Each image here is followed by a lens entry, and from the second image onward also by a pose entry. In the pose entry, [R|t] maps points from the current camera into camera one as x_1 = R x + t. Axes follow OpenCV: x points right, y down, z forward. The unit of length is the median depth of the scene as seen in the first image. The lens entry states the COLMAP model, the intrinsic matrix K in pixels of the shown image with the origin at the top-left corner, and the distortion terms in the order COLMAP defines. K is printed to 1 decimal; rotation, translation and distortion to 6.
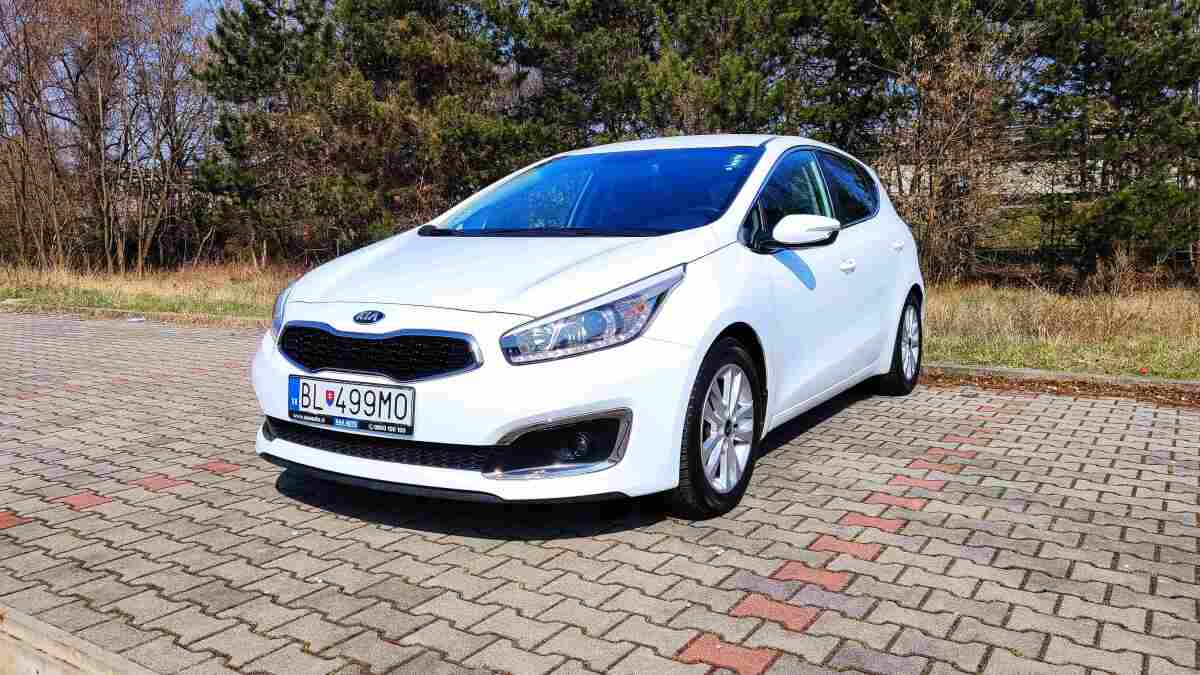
lens RADIAL K [[899.8, 0, 590.8], [0, 899.8, 338.2], [0, 0, 1]] dist [0.038407, -0.092432]
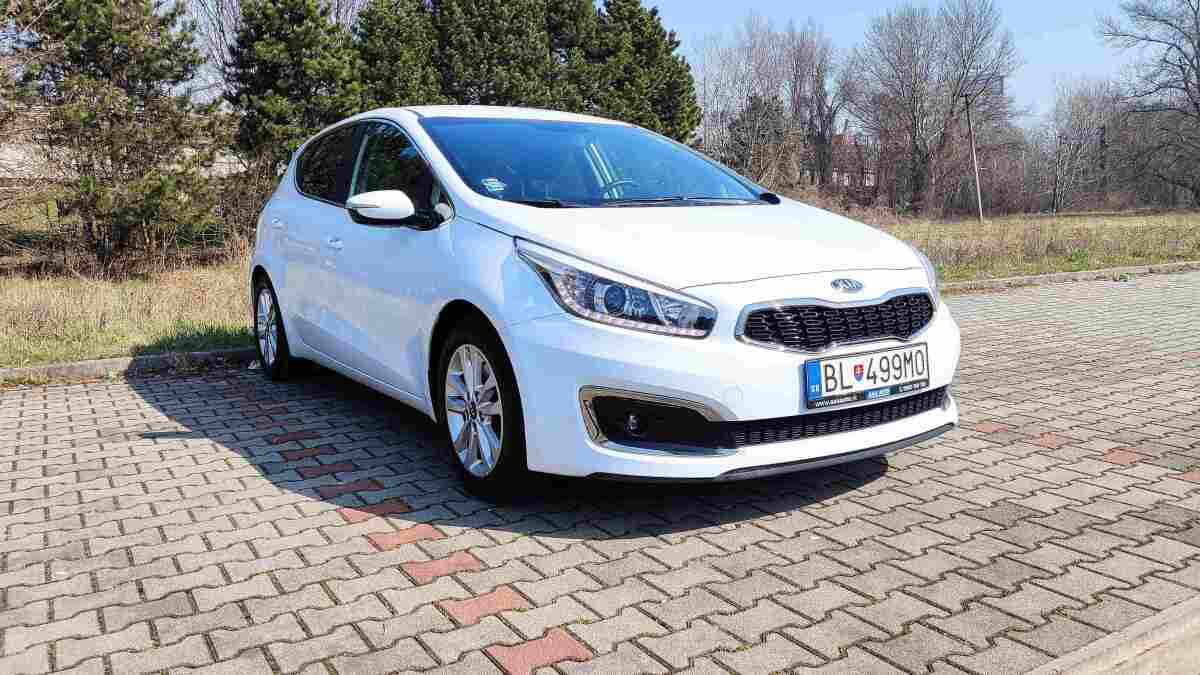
lens RADIAL K [[899.8, 0, 590.8], [0, 899.8, 338.2], [0, 0, 1]] dist [0.038407, -0.092432]
pose [[0.442336, -0.131220, 0.887198, -1.260484], [0.118953, 0.989083, 0.086981, -0.085885], [-0.888926, 0.067060, 0.453116, 0.829465]]
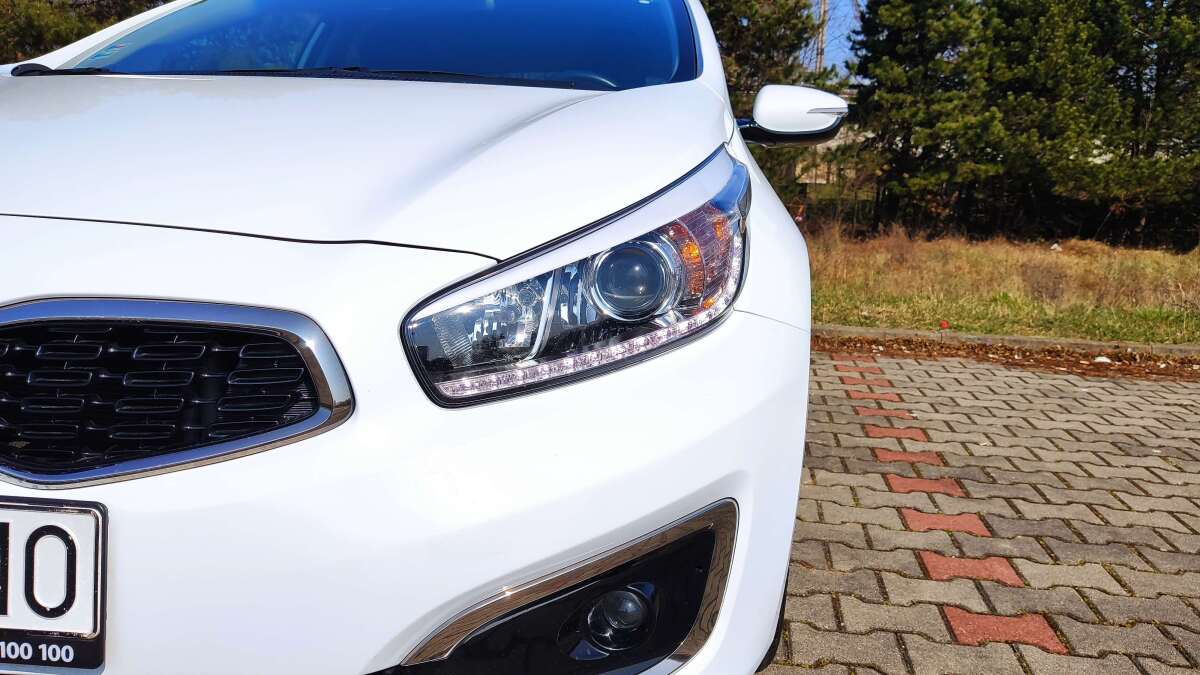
lens RADIAL K [[927.5, 0, 596.4], [0, 927.5, 333.3], [0, 0, 1]] dist [-0.010948, -0.004767]
pose [[0.914476, -0.027136, 0.403729, -0.161972], [0.006031, 0.998552, 0.053455, -0.013720], [-0.404595, -0.046449, 0.913316, 0.641118]]
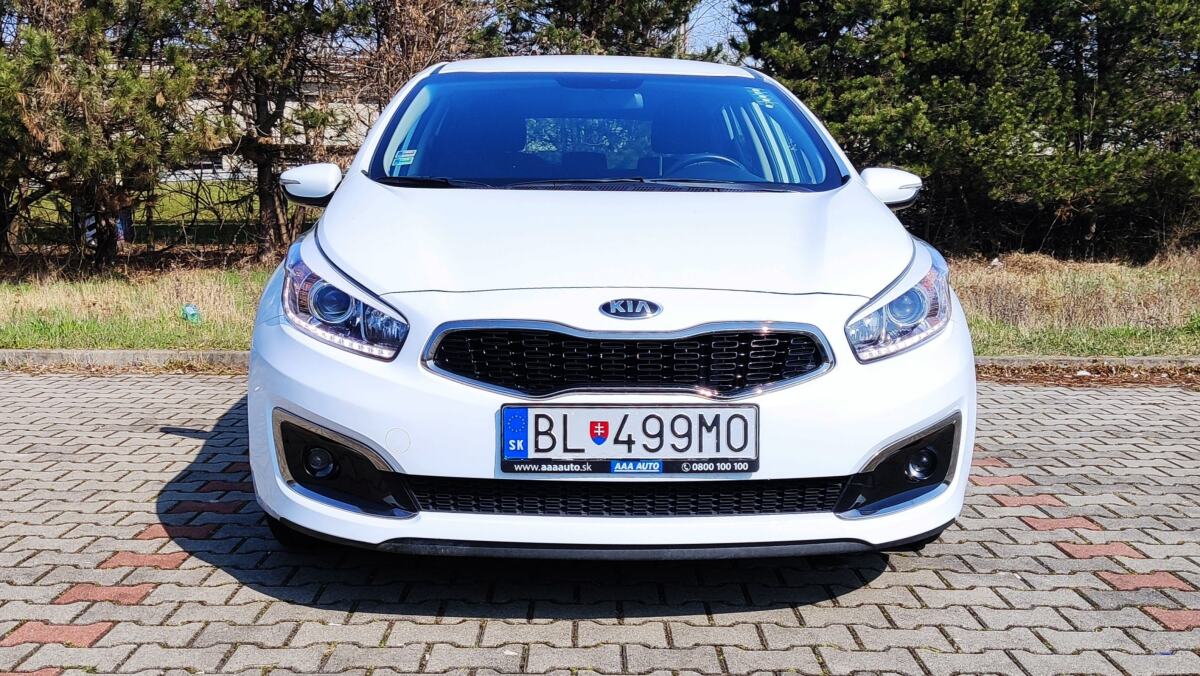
lens RADIAL K [[1272.8, 0, 601.4], [0, 1272.8, 364.2], [0, 0, 1]] dist [0.112998, -0.338553]
pose [[0.833224, -0.058523, 0.549830, -0.806373], [0.049499, 0.998285, 0.031243, -0.012868], [-0.550716, 0.001184, 0.834692, 0.225238]]
